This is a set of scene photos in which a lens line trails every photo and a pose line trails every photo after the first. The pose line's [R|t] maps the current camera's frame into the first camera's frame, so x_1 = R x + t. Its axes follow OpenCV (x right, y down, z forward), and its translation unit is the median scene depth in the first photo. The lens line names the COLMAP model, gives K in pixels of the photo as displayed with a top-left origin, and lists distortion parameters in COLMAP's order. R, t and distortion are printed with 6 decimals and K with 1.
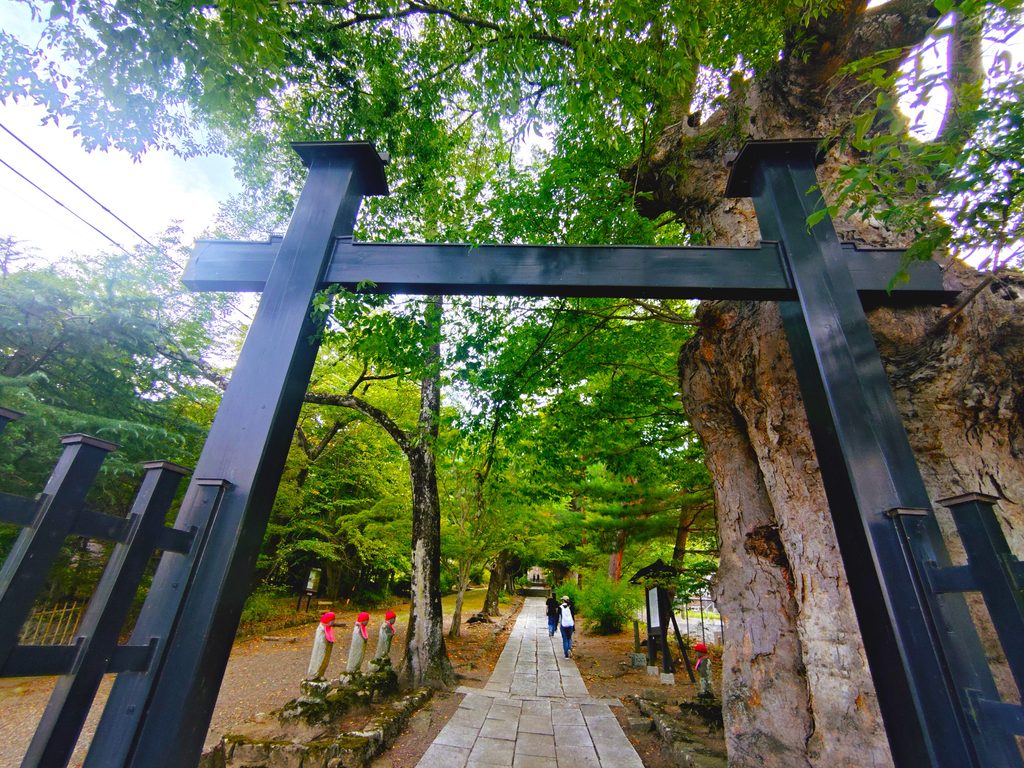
lens RADIAL K [[468.6, 0, 512.0], [0, 468.6, 384.0], [0, 0, 1]] dist [-0.004026, -0.000340]
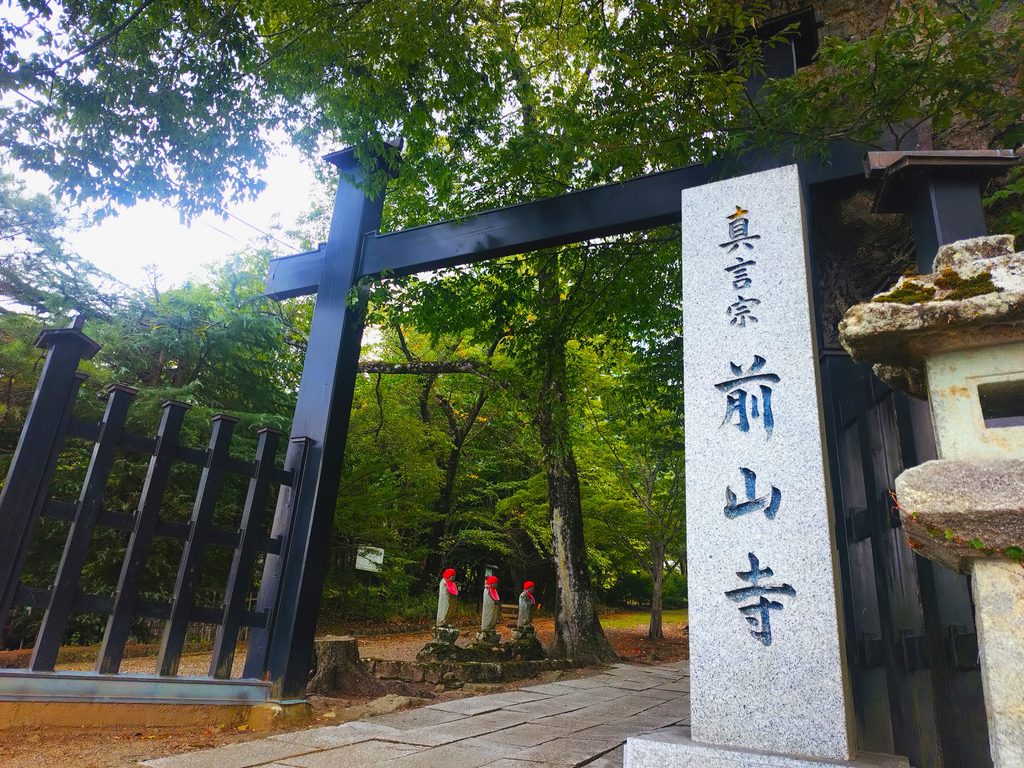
lens RADIAL K [[705.1, 0, 512.0], [0, 705.1, 384.0], [0, 0, 1]] dist [0.008005, 0.001878]
pose [[0.918414, -0.130846, -0.373356, 0.305326], [0.164018, 0.984729, 0.058361, 0.008449], [0.360018, -0.114836, 0.925851, -0.291975]]
